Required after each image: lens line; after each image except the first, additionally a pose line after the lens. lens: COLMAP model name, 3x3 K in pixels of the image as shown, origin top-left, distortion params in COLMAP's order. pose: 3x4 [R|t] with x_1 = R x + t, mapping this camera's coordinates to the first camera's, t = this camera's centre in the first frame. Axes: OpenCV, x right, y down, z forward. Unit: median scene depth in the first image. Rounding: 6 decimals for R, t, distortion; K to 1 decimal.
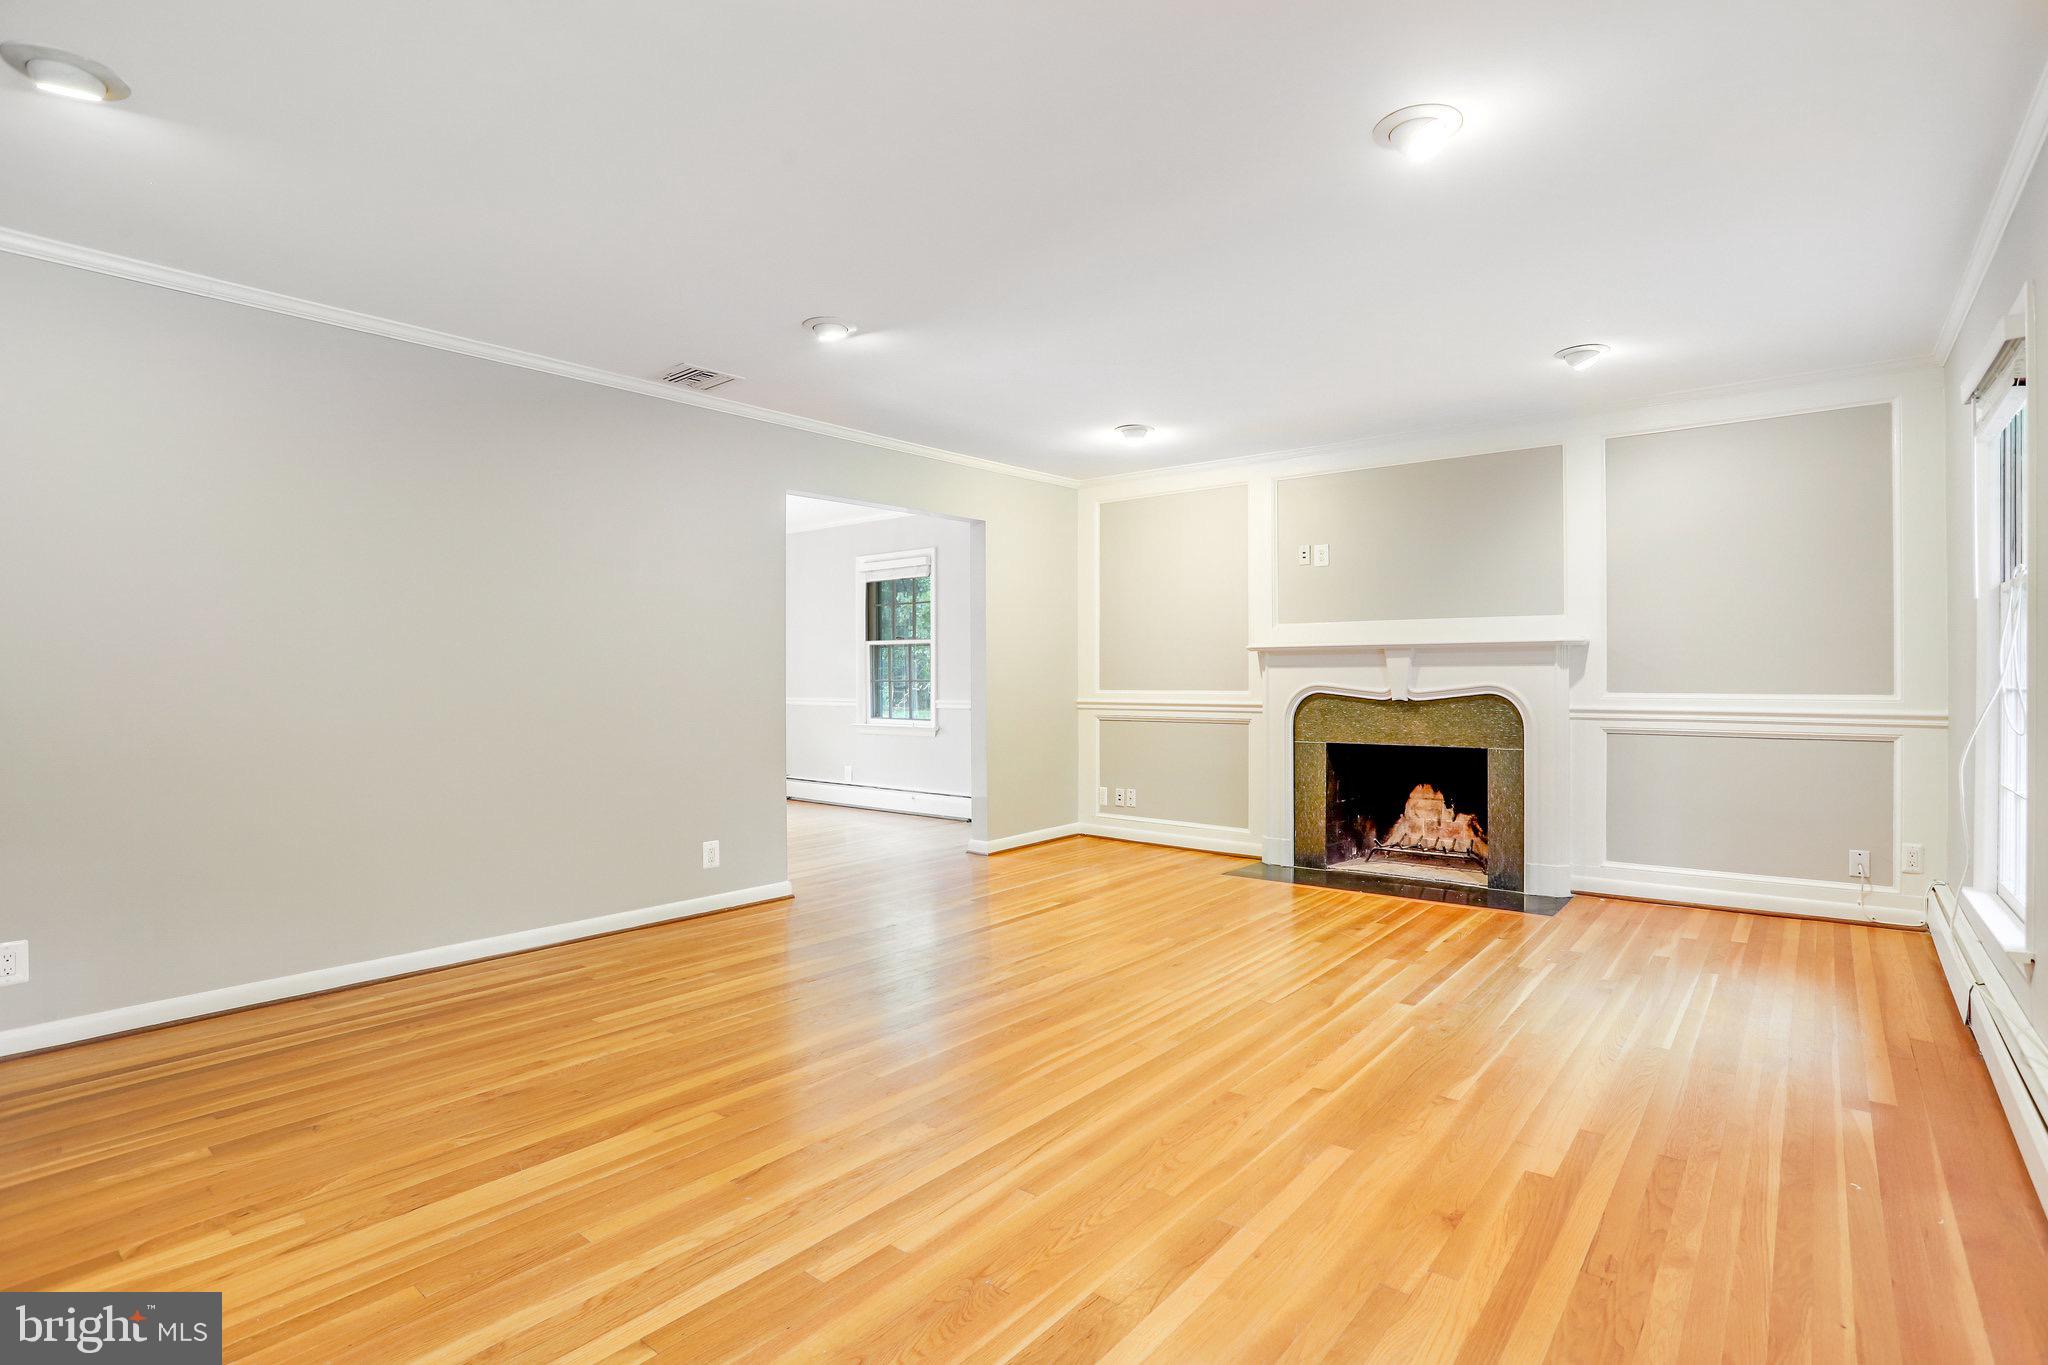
lens RADIAL K [[1005.1, 0, 1034.2], [0, 1005.1, 670.2], [0, 0, 1]] dist [-0.074223, 0.038157]
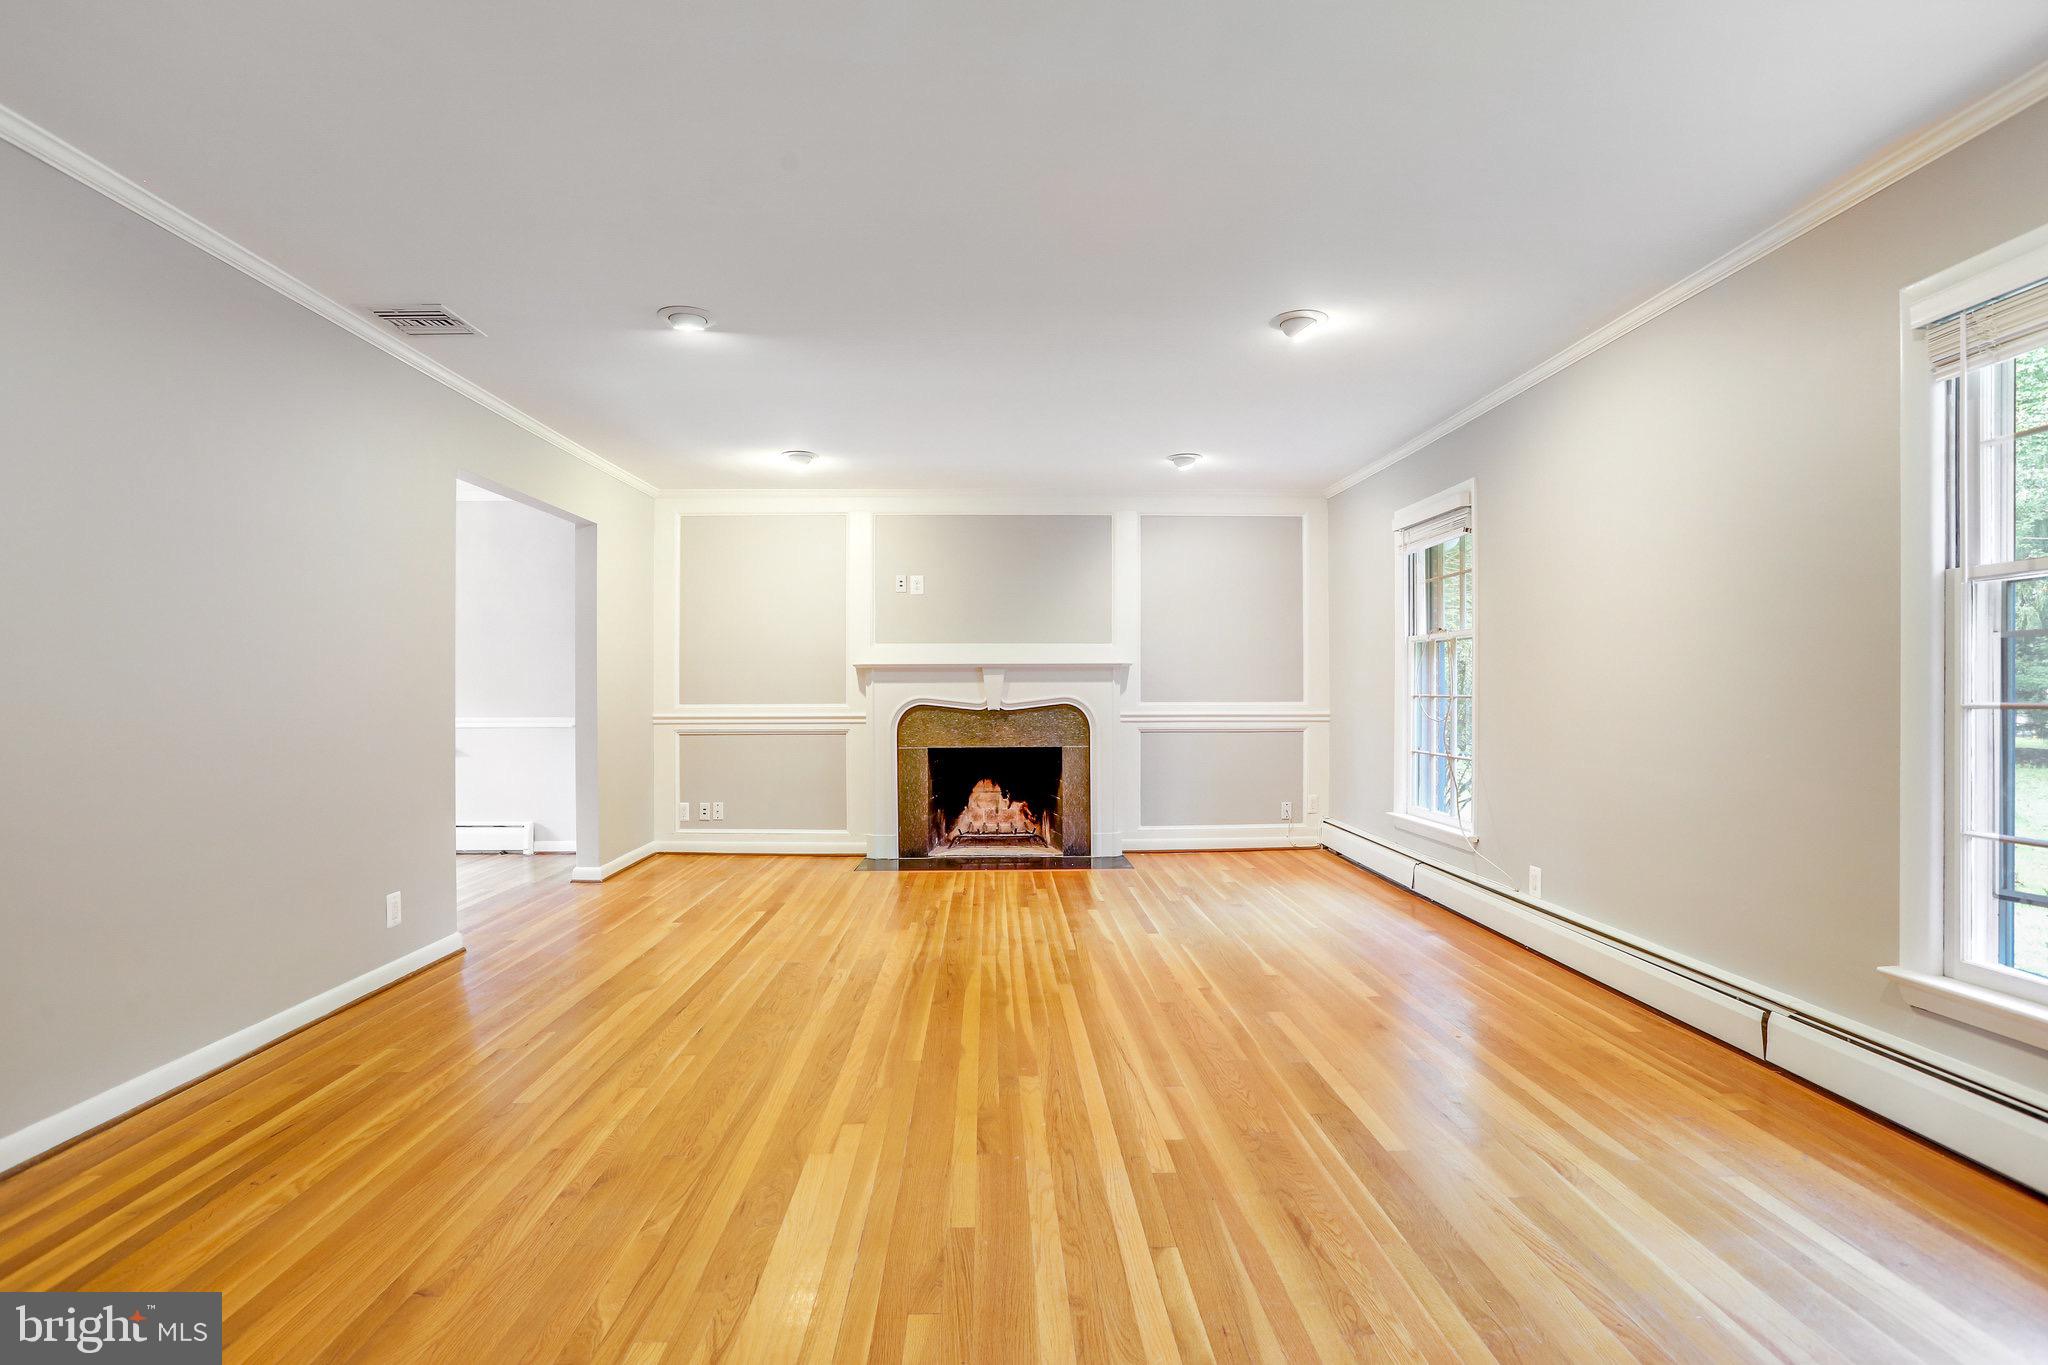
lens RADIAL K [[993.7, 0, 1015.3], [0, 993.7, 689.1], [0, 0, 1]] dist [-0.078544, 0.035930]
pose [[0.761333, 0.000669, 0.648361, -0.388448], [-0.002567, 0.999995, 0.001983, 0.002159], [-0.648356, -0.003174, 0.761331, 0.061373]]
